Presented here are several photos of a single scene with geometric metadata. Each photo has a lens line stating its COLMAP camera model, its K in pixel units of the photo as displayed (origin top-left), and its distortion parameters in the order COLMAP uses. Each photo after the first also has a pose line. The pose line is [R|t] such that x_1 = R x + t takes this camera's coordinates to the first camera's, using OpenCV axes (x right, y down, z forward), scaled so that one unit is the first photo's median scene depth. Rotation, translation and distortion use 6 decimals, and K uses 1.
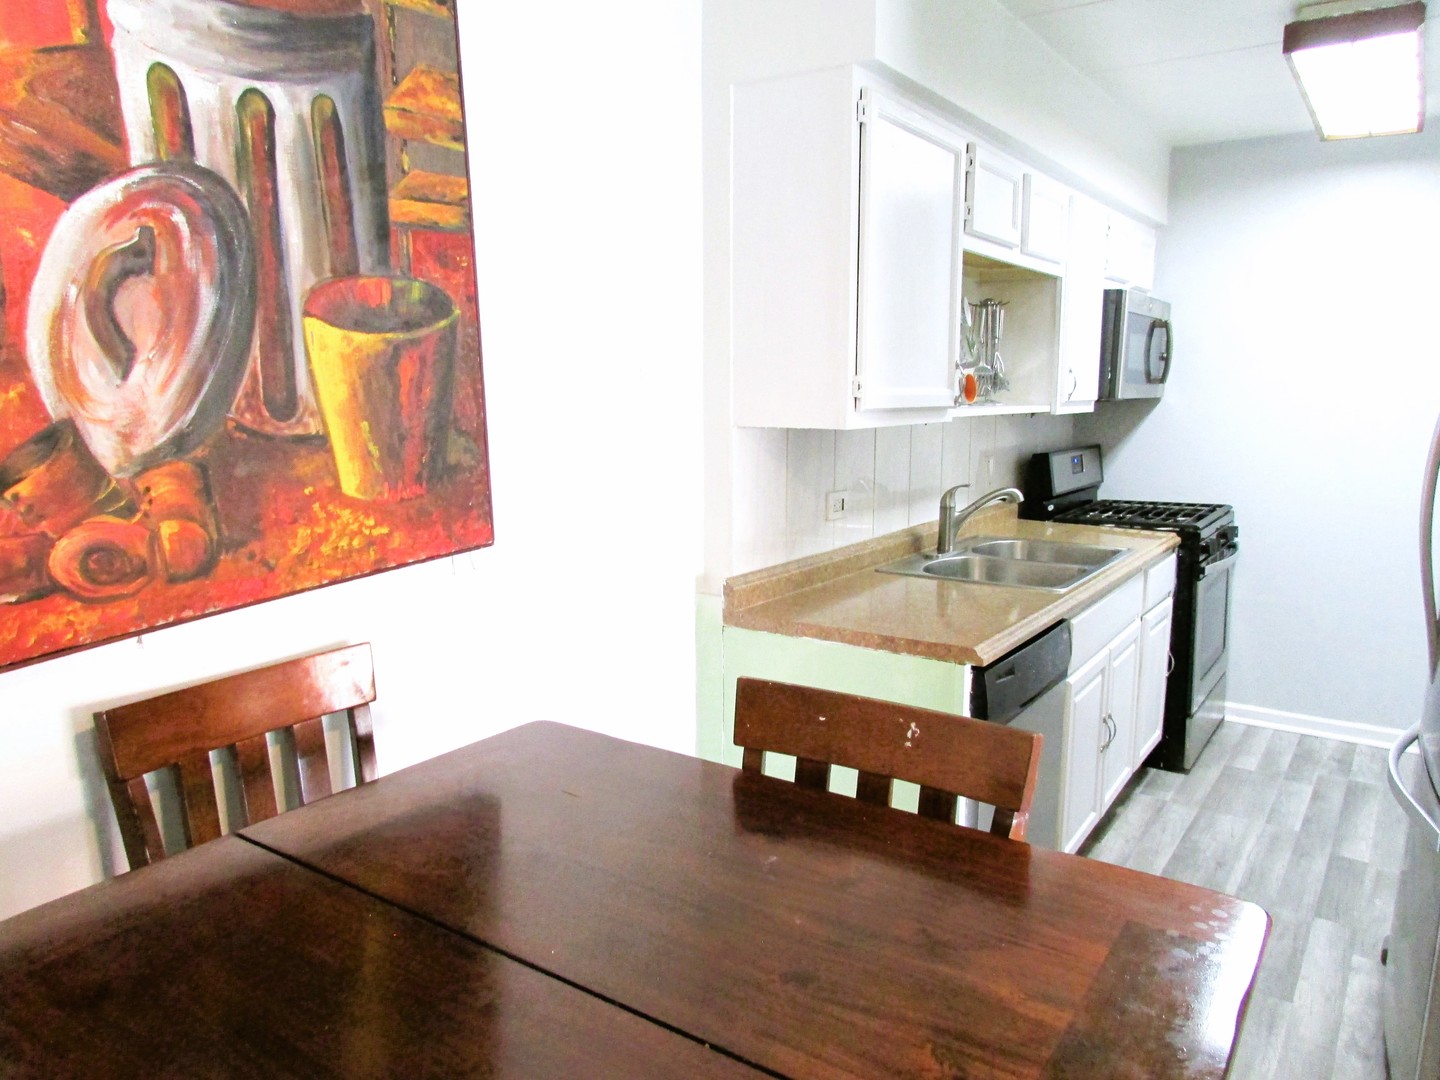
lens RADIAL K [[1023.0, 0, 713.3], [0, 1023.0, 535.6], [0, 0, 1]] dist [-0.024282, 0.008712]
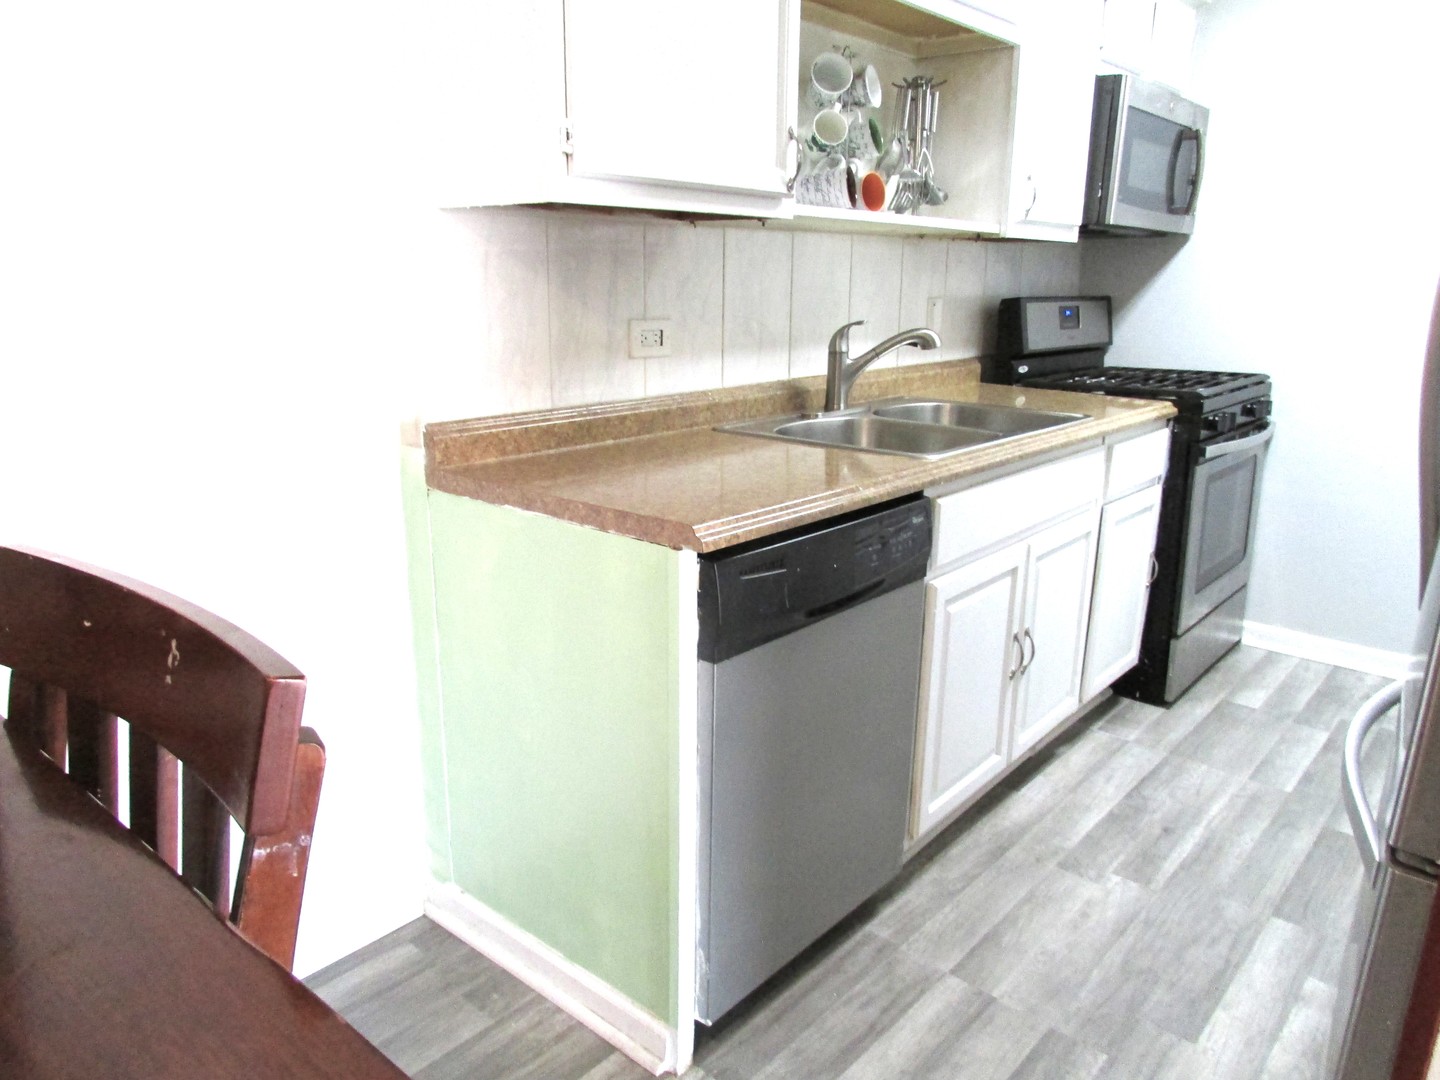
lens RADIAL K [[1023.0, 0, 708.8], [0, 1023.0, 537.3], [0, 0, 1]] dist [-0.024282, 0.008712]
pose [[0.994357, 0.037383, -0.099280, 0.201304], [-0.026606, 0.993823, 0.107744, 0.027650], [0.102695, -0.104495, 0.989209, 0.207180]]
